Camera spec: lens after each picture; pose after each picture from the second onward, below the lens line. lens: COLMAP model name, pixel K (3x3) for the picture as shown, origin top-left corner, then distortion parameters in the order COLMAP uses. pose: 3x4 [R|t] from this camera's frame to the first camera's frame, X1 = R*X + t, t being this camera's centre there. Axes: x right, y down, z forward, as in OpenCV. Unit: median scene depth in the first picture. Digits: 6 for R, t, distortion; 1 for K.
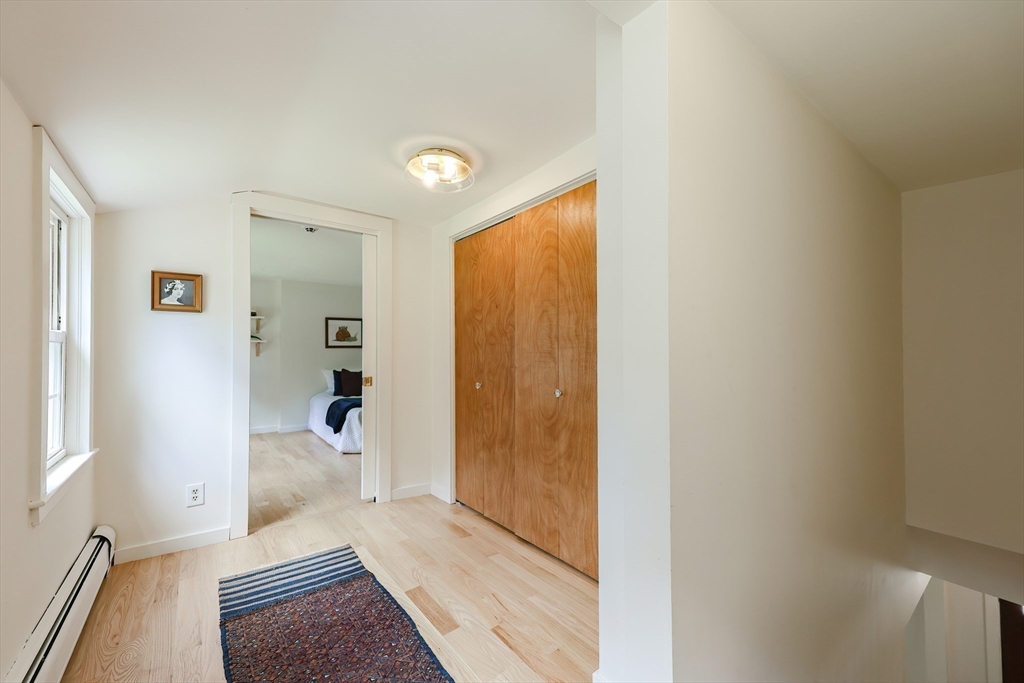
lens RADIAL K [[410.5, 0, 509.7], [0, 410.5, 343.3], [0, 0, 1]] dist [0.017680, -0.000275]
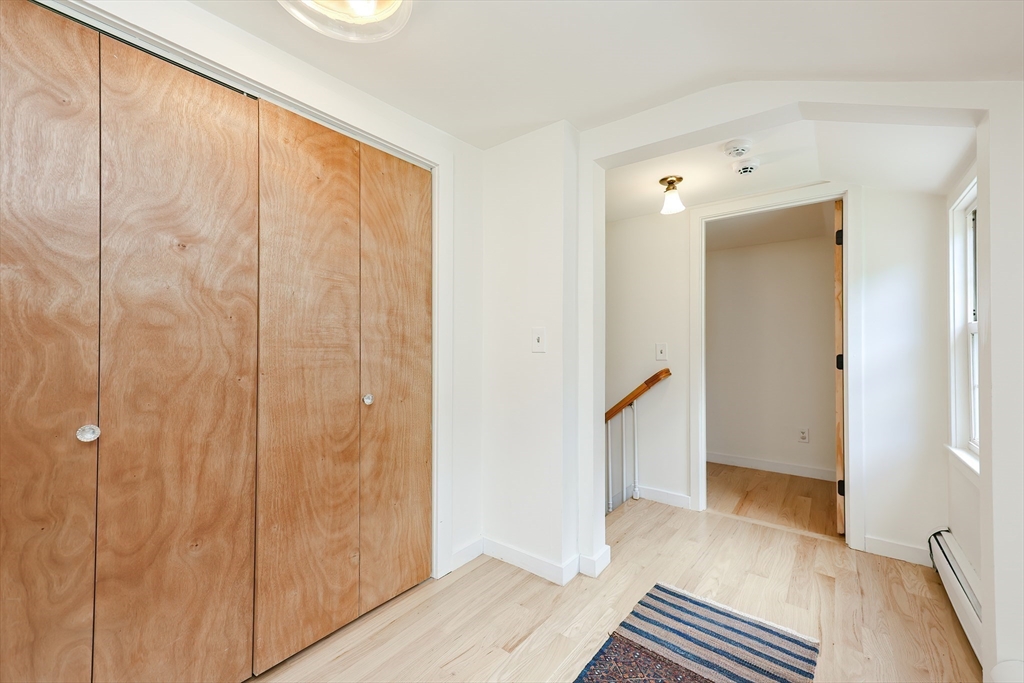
lens RADIAL K [[410.5, 0, 511.8], [0, 410.5, 343.3], [0, 0, 1]] dist [0.017680, -0.000275]
pose [[-0.246162, 0.015256, 0.969109, -0.672617], [-0.020823, 0.999562, -0.021025, 0.025305], [-0.969005, -0.025355, -0.245737, 0.890128]]
